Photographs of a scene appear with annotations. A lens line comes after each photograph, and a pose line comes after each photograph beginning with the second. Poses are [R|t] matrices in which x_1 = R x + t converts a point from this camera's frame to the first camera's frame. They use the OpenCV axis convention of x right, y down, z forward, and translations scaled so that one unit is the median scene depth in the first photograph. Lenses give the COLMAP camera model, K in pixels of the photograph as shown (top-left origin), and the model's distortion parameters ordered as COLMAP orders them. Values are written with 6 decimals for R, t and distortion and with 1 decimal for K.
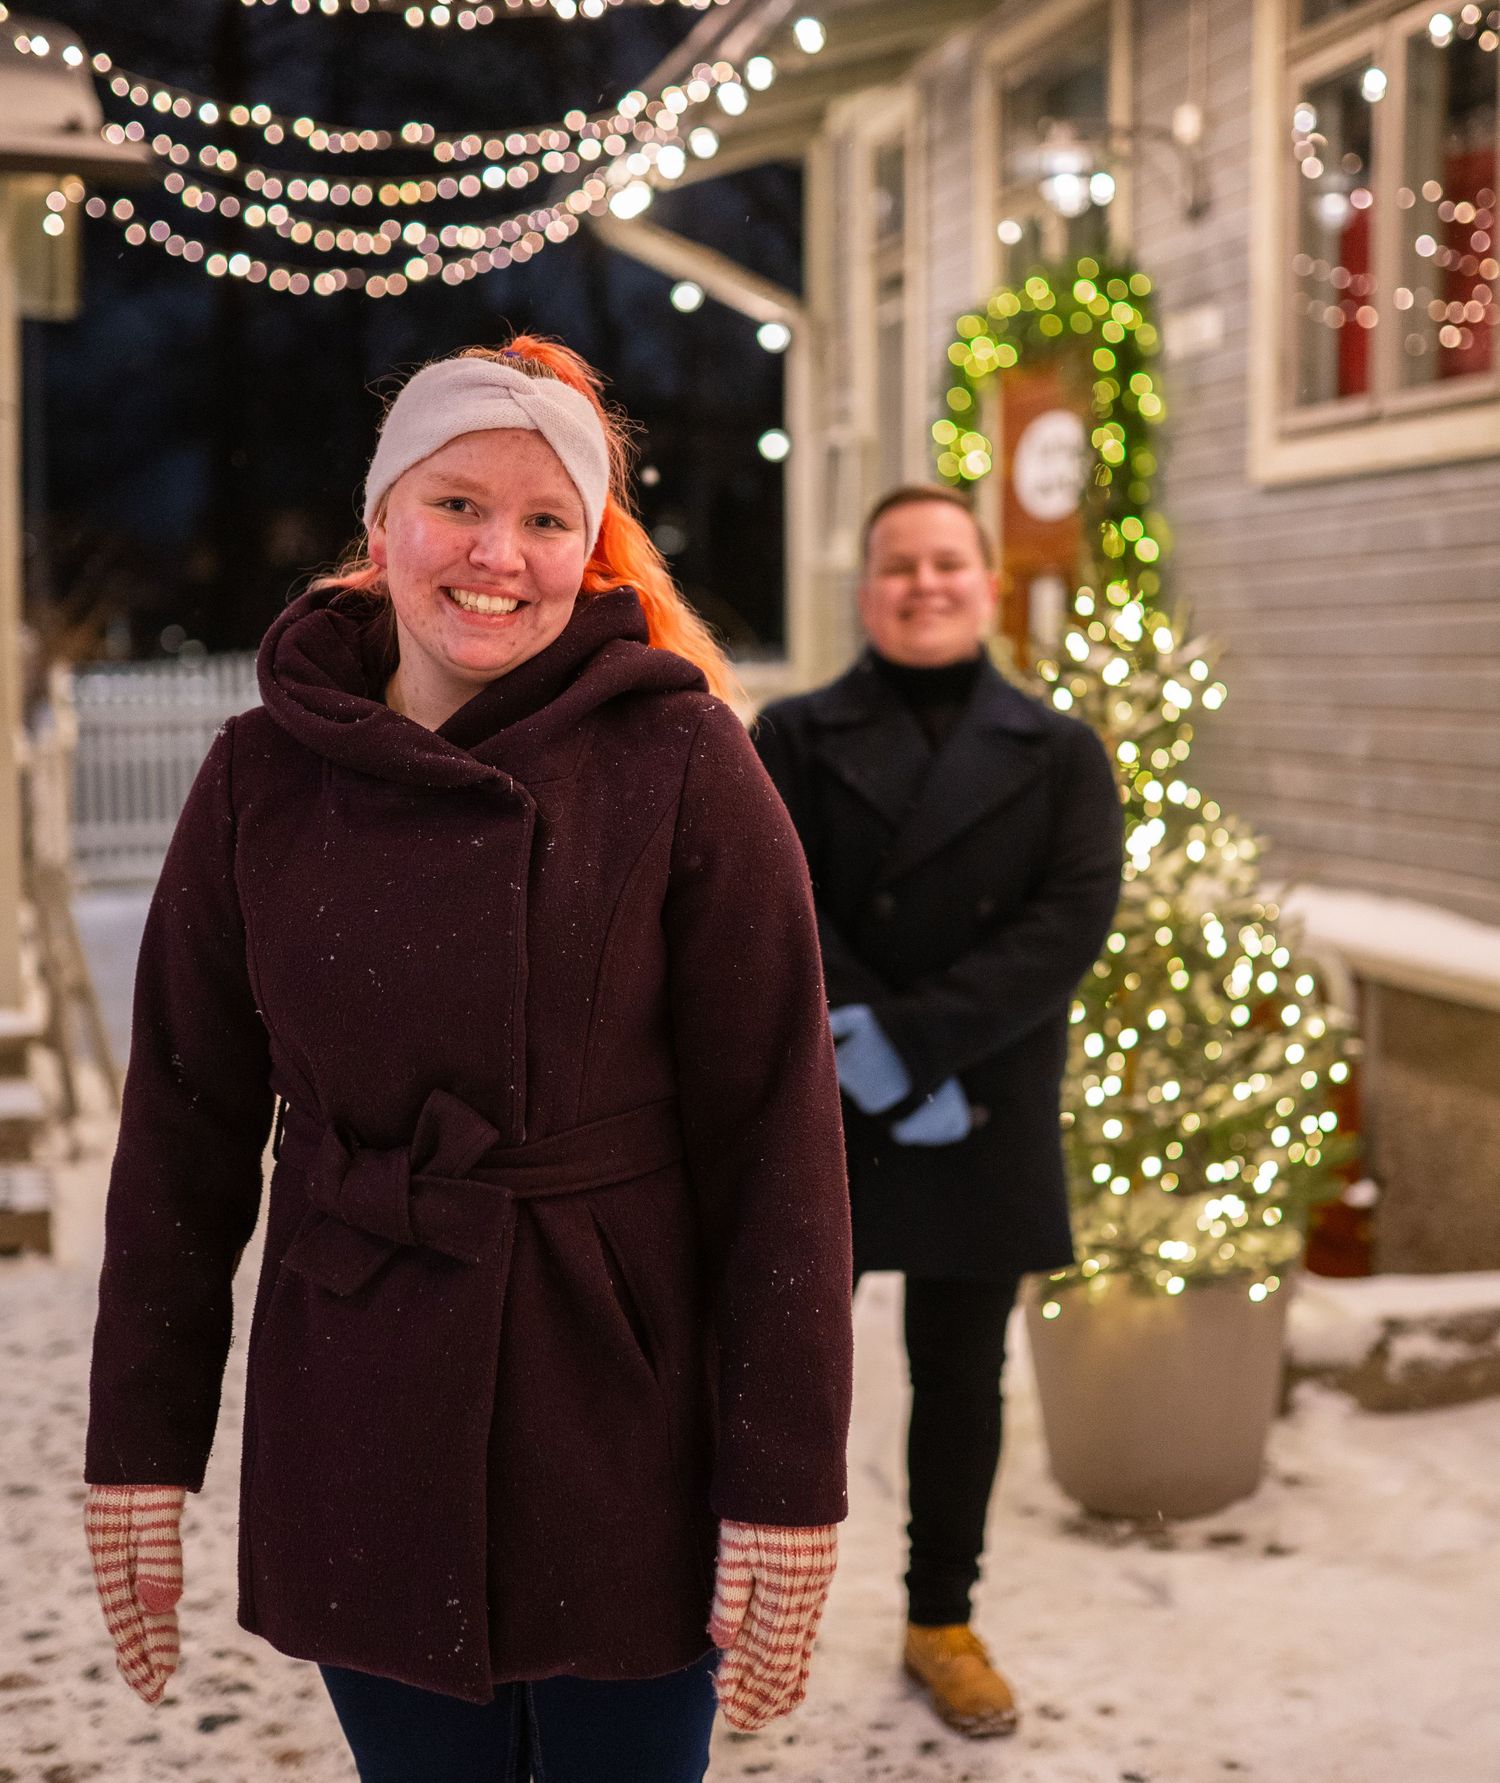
lens RADIAL K [[2177.4, 0, 740.7], [0, 2177.4, 885.4], [0, 0, 1]] dist [-0.043555, 0.000000]
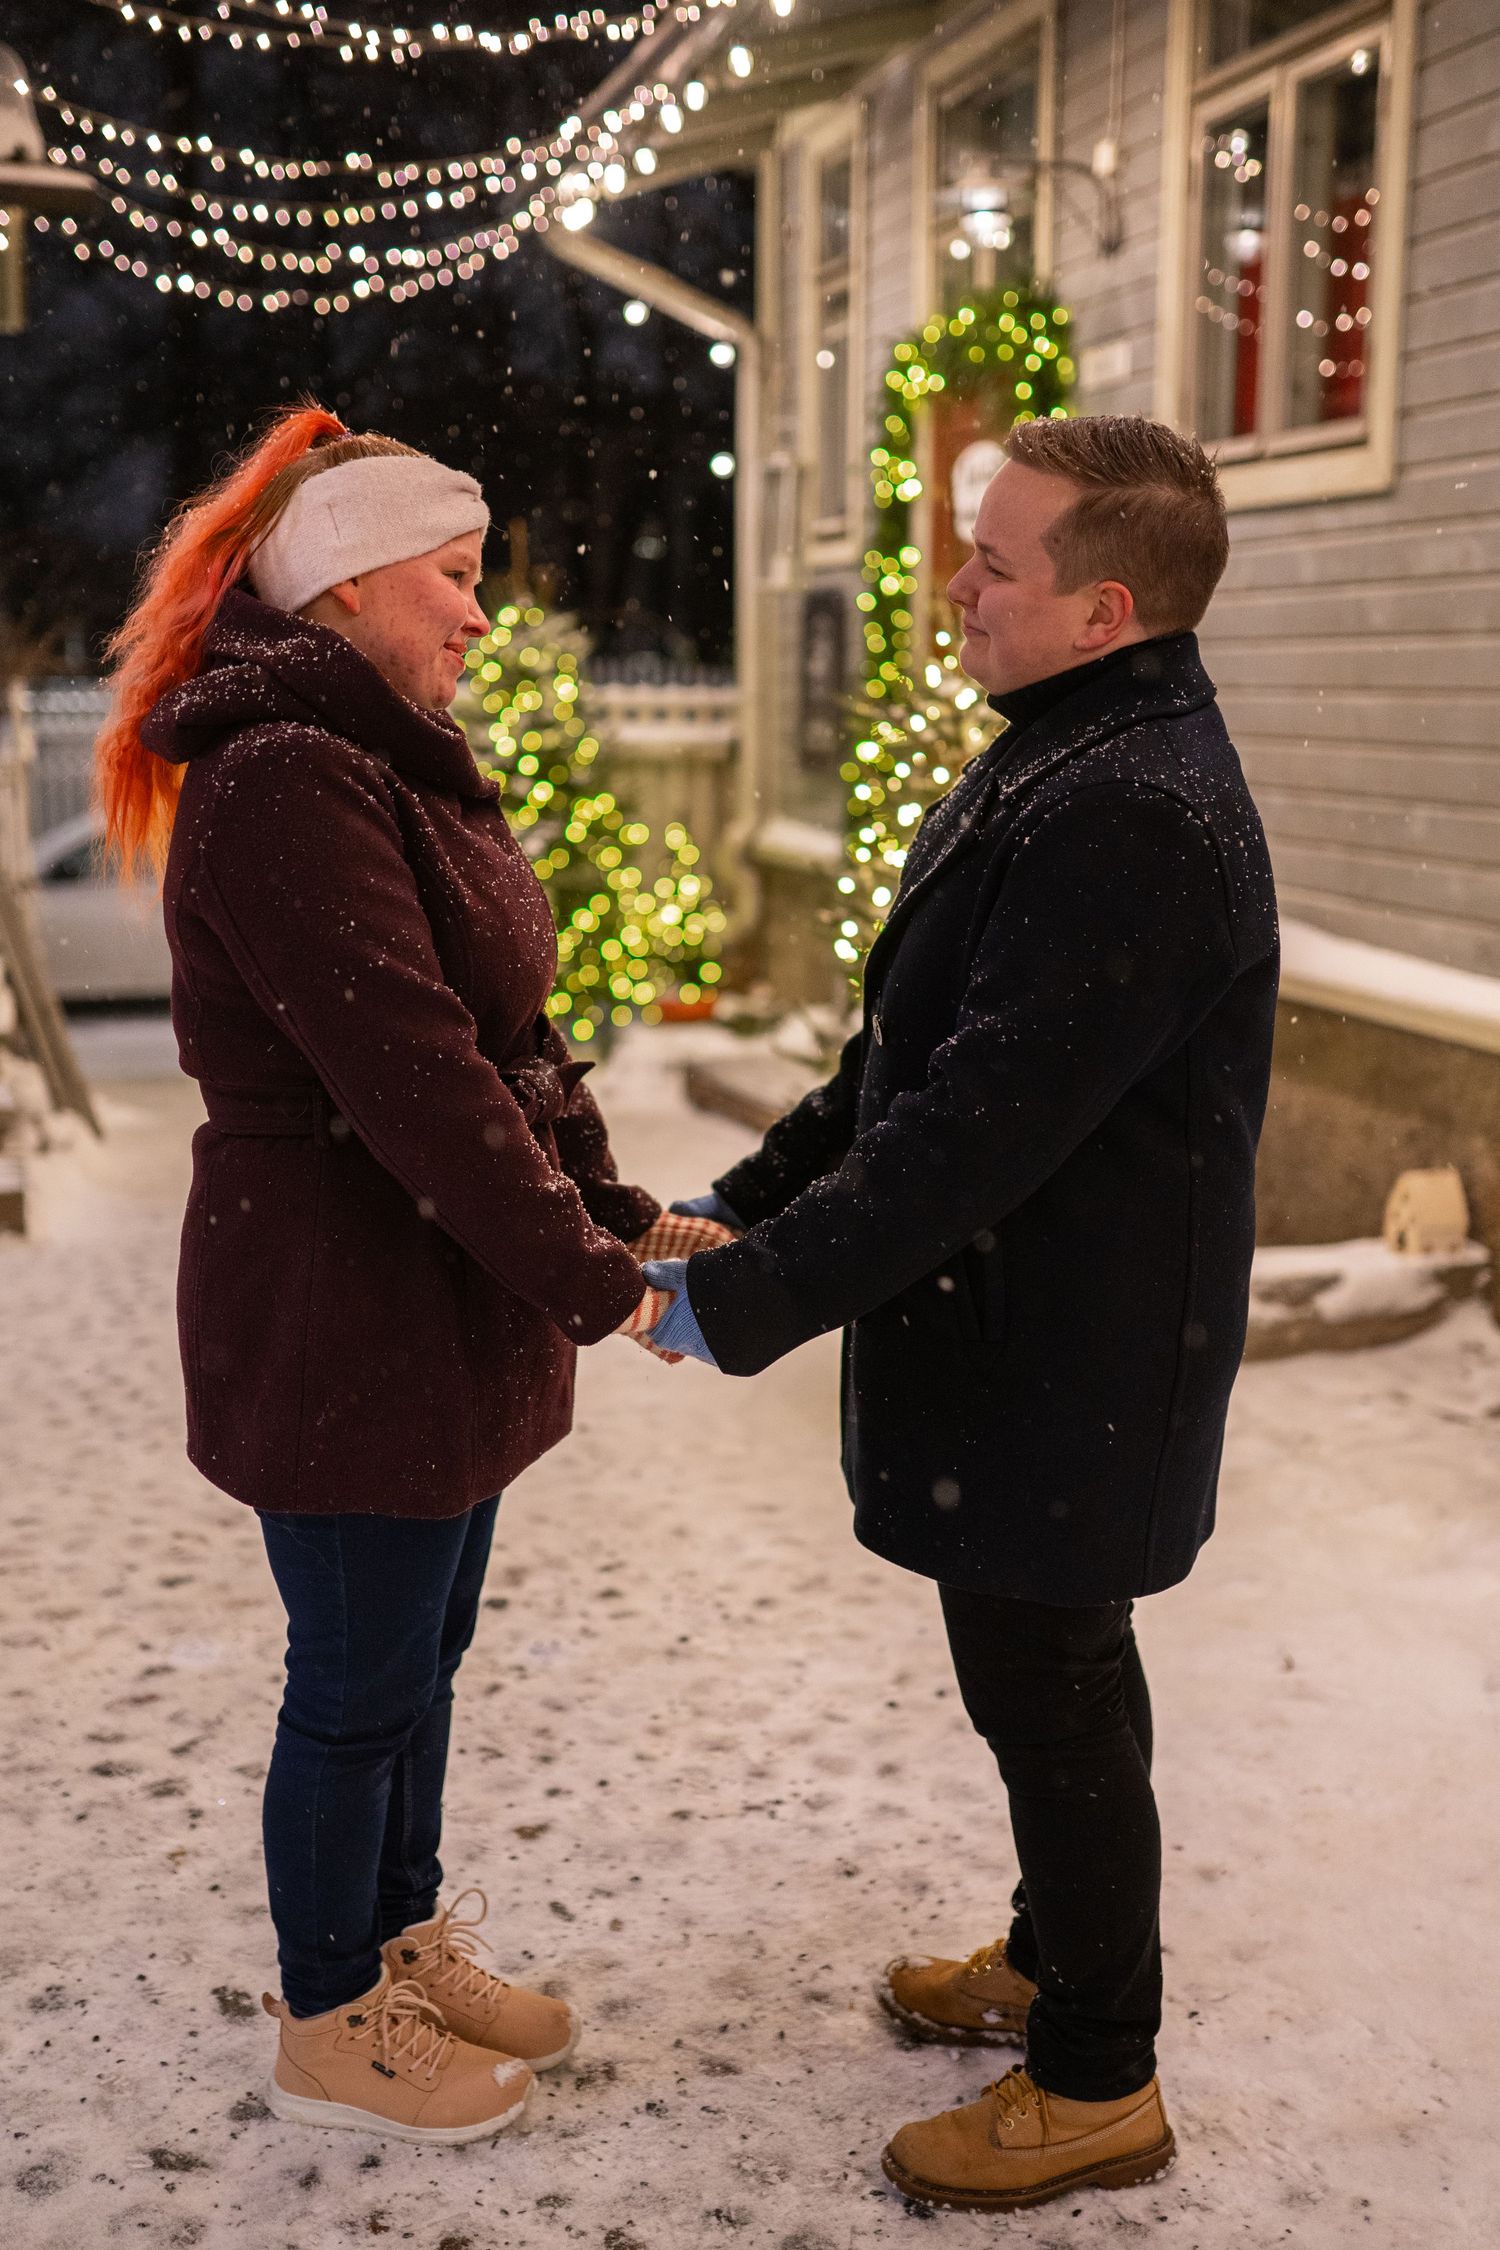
lens RADIAL K [[2276.2, 0, 741.2], [0, 2276.2, 1145.7], [0, 0, 1]] dist [-0.030982, 0.000000]
pose [[0.999961, 0.007248, 0.004947, 0.033970], [-0.007706, 0.994981, 0.099768, 0.009912], [-0.004199, -0.099802, 0.994998, -0.124415]]
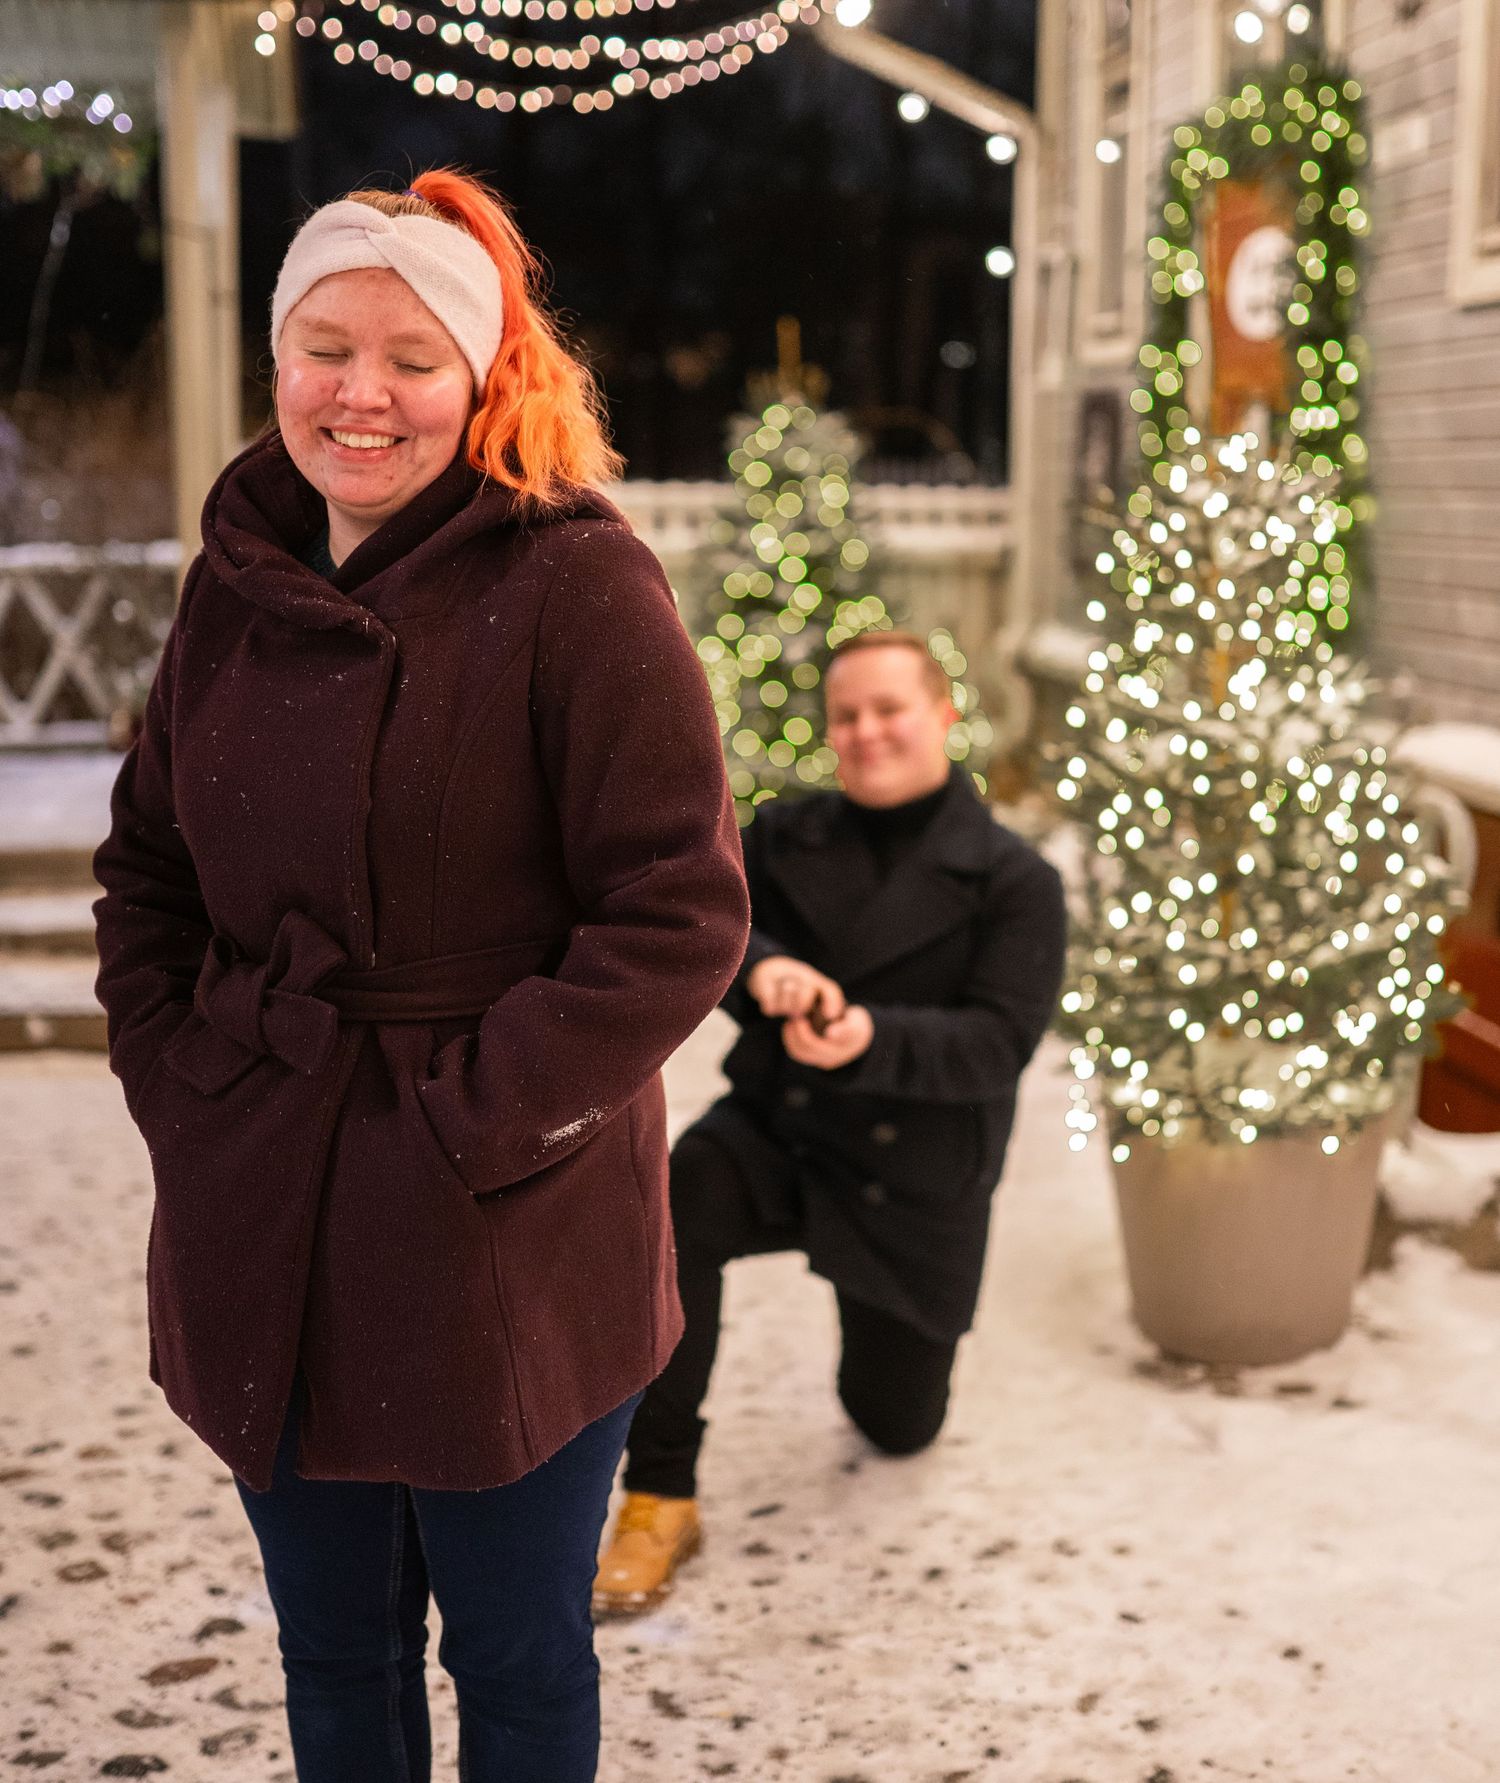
lens RADIAL K [[2177.4, 0, 751.3], [0, 2177.4, 884.9], [0, 0, 1]] dist [-0.043555, 0.000000]
pose [[0.991031, 0.030604, -0.130078, 0.063972], [-0.019938, 0.996390, 0.082520, -0.003438], [0.132134, -0.079187, 0.988064, 0.002813]]
